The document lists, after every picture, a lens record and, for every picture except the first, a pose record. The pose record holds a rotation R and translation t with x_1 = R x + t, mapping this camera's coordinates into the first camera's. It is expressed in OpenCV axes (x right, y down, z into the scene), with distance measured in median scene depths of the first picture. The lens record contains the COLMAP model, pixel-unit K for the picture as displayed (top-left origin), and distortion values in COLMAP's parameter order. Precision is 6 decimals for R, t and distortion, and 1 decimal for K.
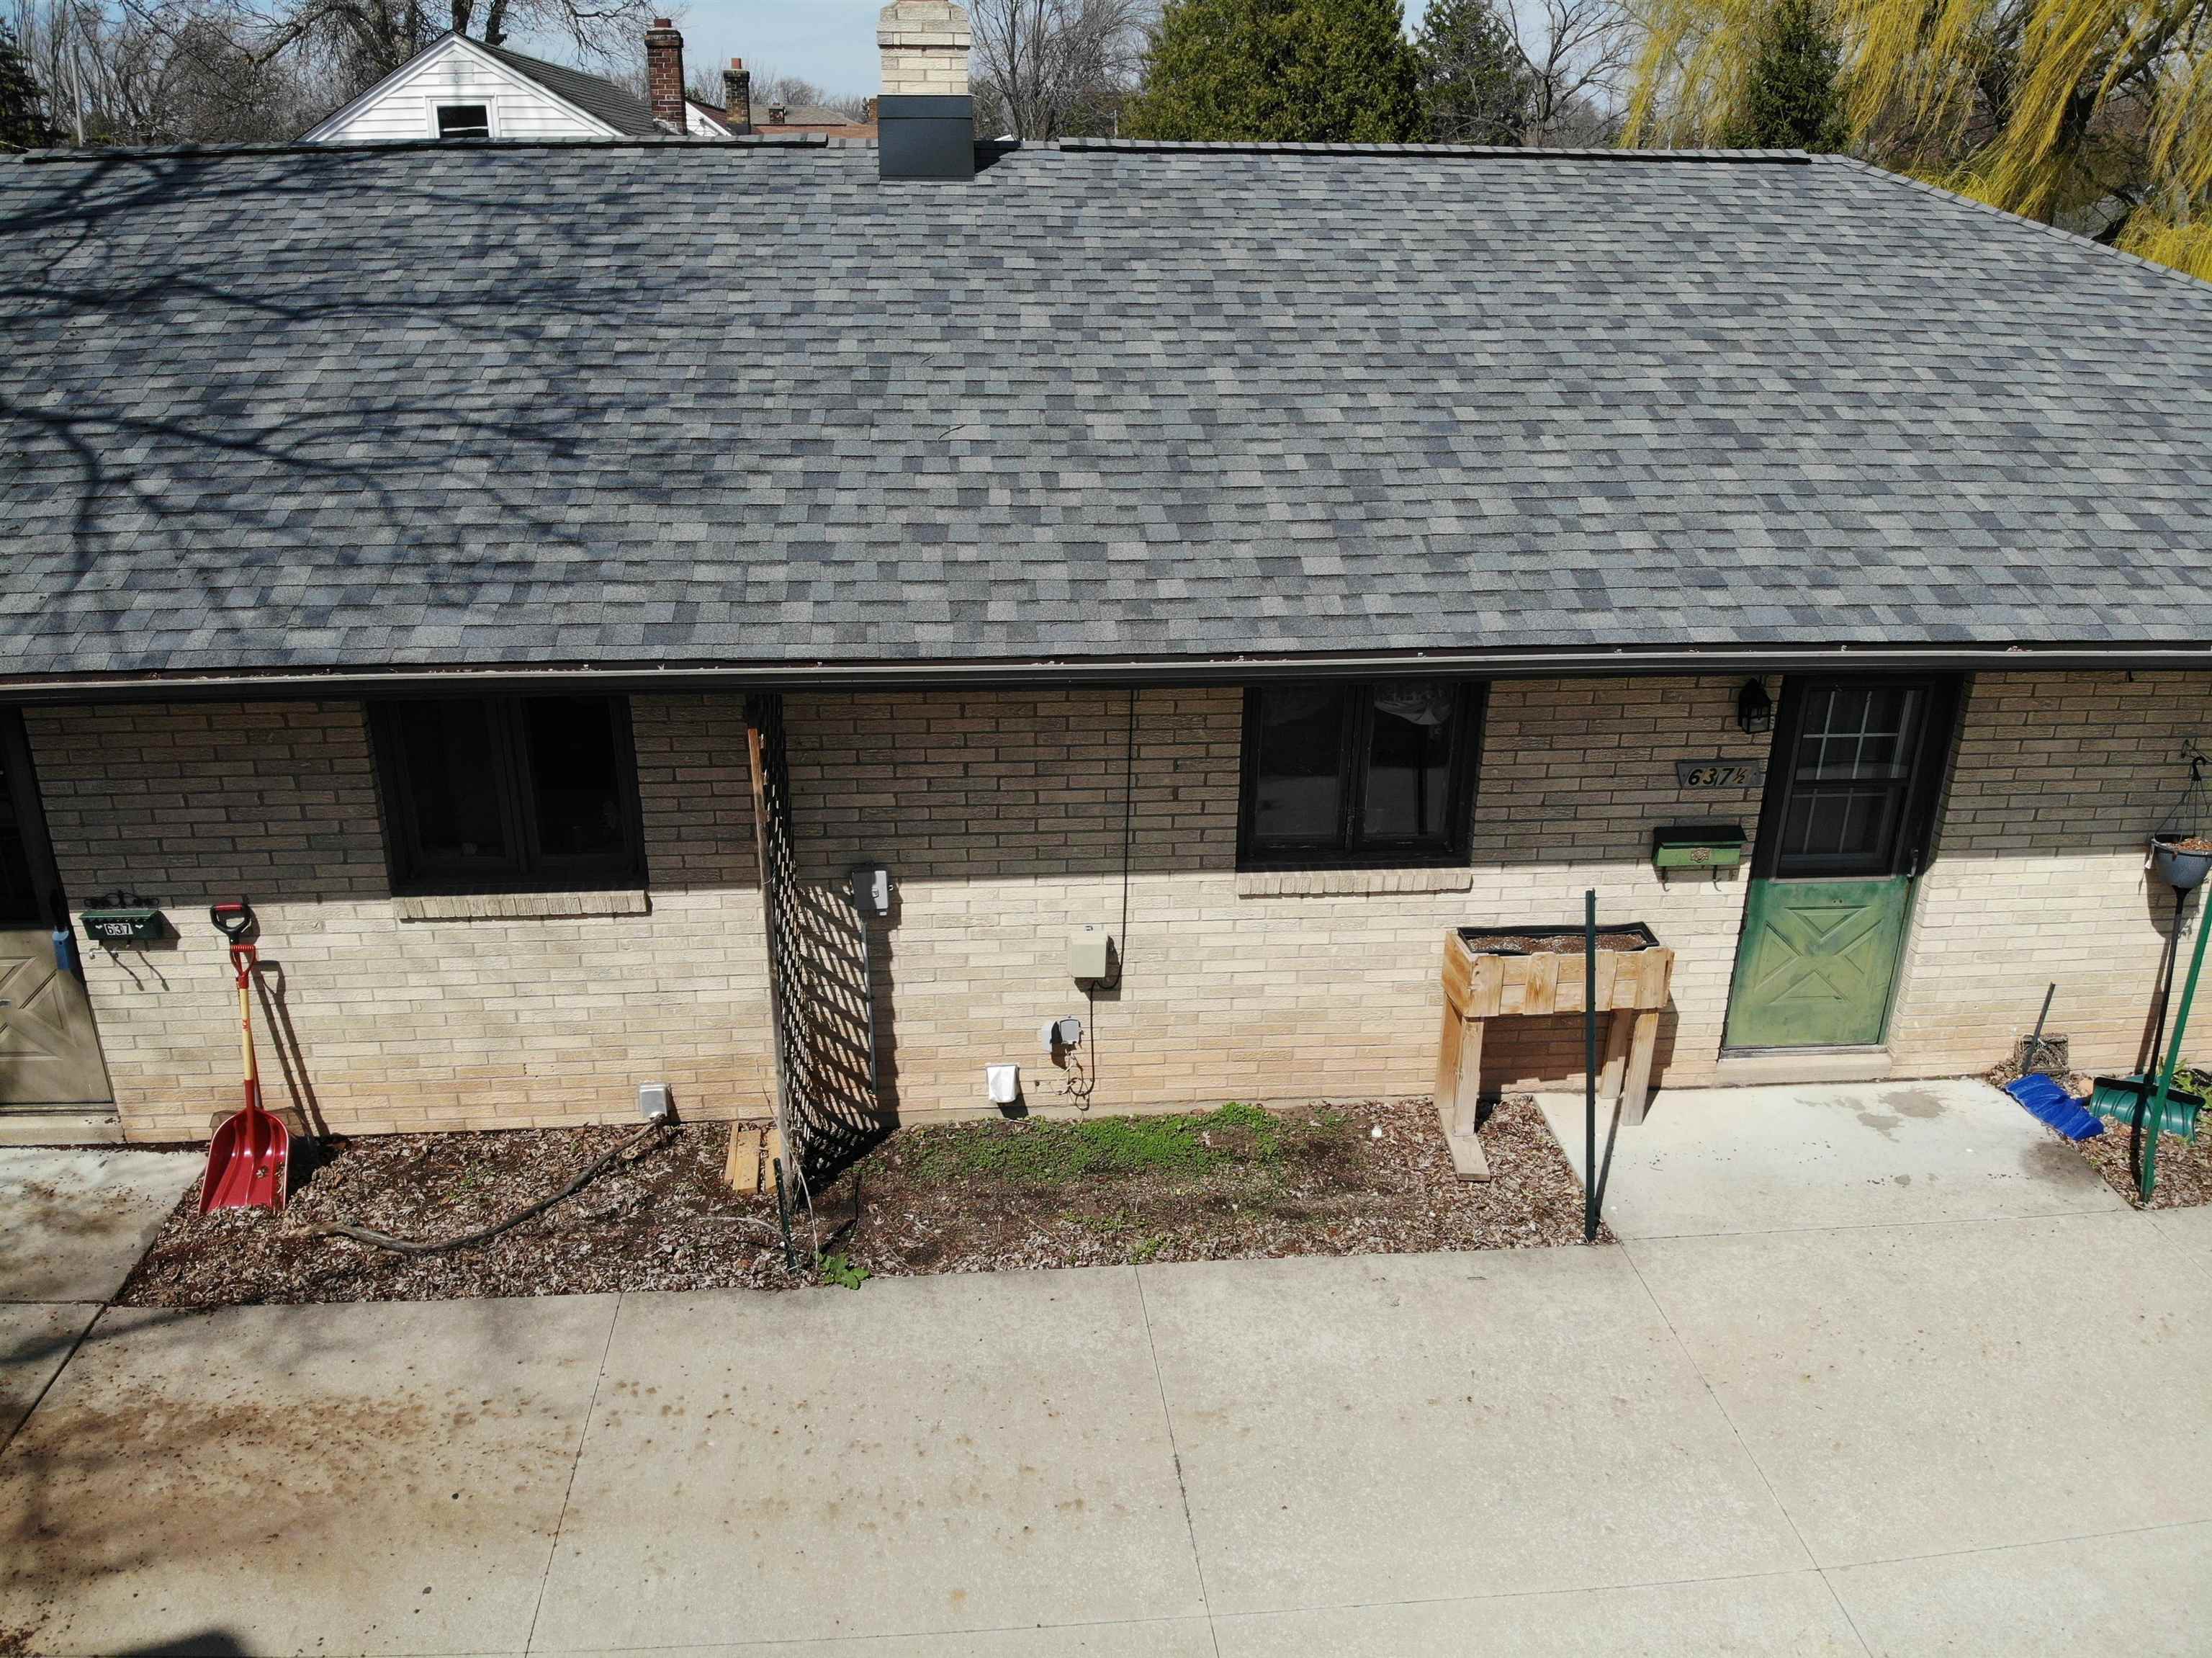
lens RADIAL K [[1608.9, 0, 1095.6], [0, 1608.9, 831.1], [0, 0, 1]] dist [0.077267, -0.185316]
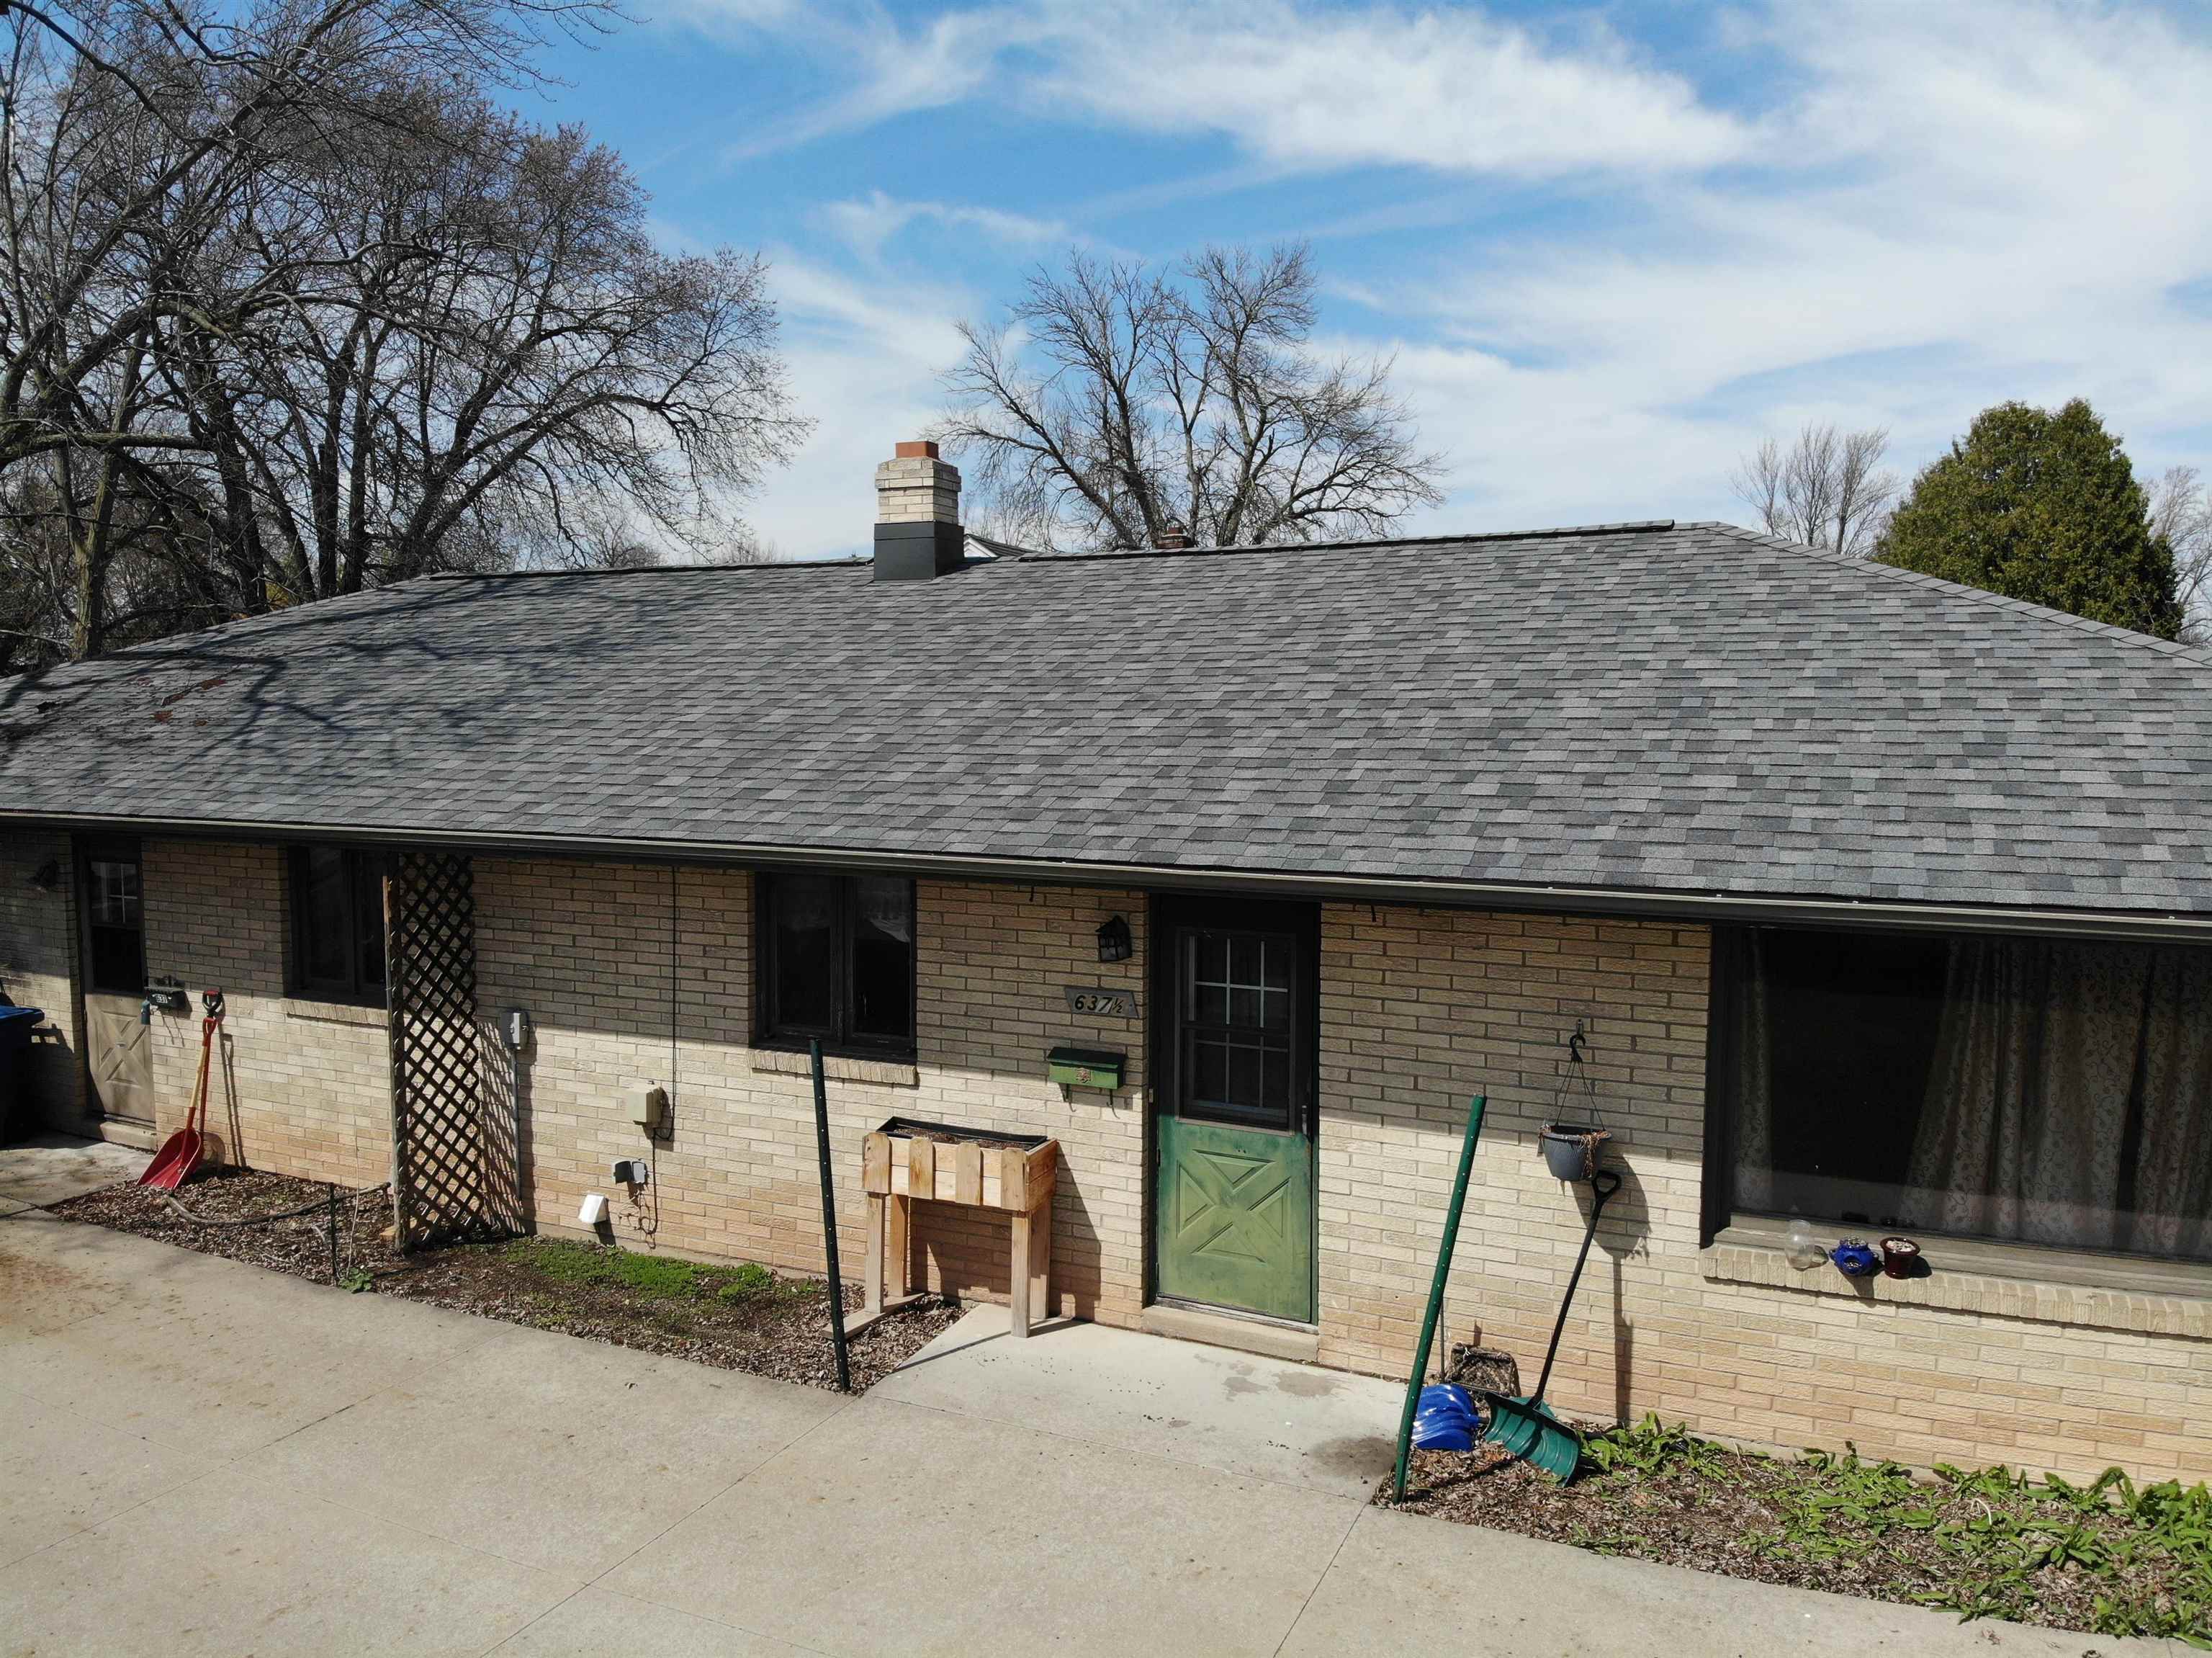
lens RADIAL K [[1608.9, 0, 1094.0], [0, 1608.9, 835.1], [0, 0, 1]] dist [0.077267, -0.185316]
pose [[0.864672, 0.033030, -0.501249, 0.929577], [-0.182216, 0.950498, -0.251696, 0.133495], [0.468123, 0.308970, 0.827888, 0.059446]]
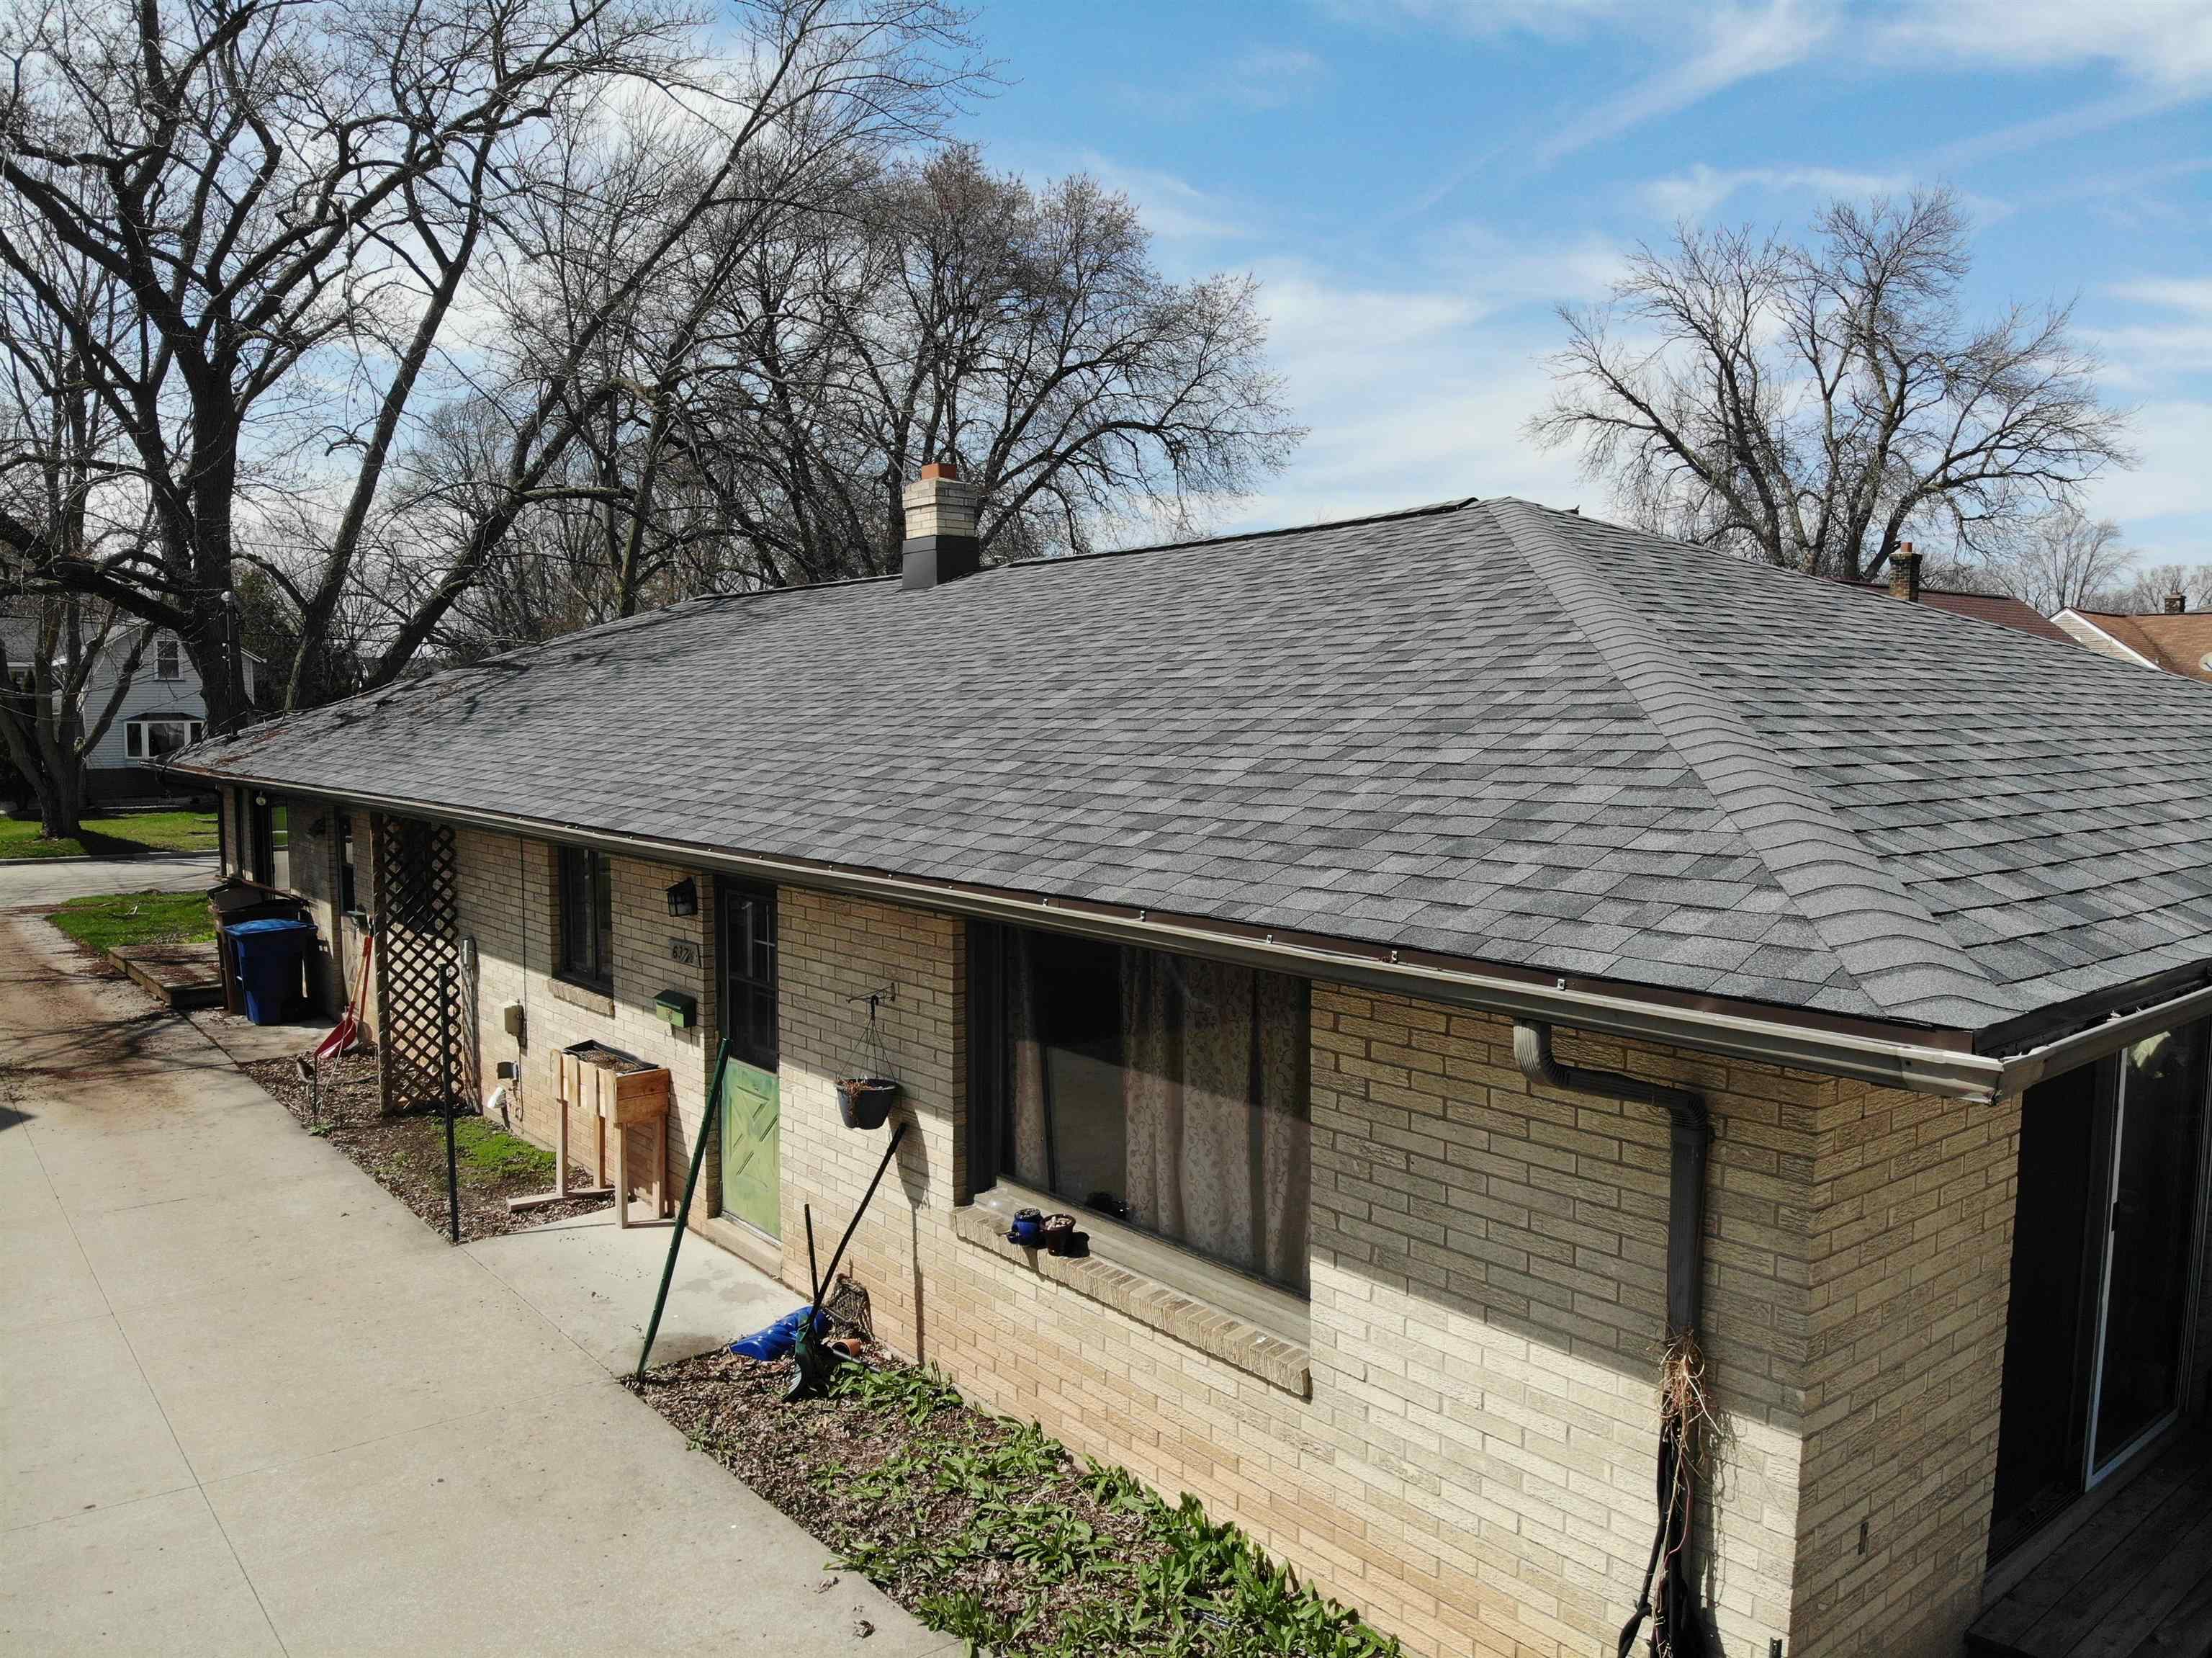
lens RADIAL K [[1608.9, 0, 1091.6], [0, 1608.9, 823.6], [0, 0, 1]] dist [0.077267, -0.185316]
pose [[0.556101, 0.050681, -0.829568, 1.632797], [-0.303282, 0.941685, -0.145774, -0.042071], [0.773804, 0.332659, 0.539042, 0.527506]]
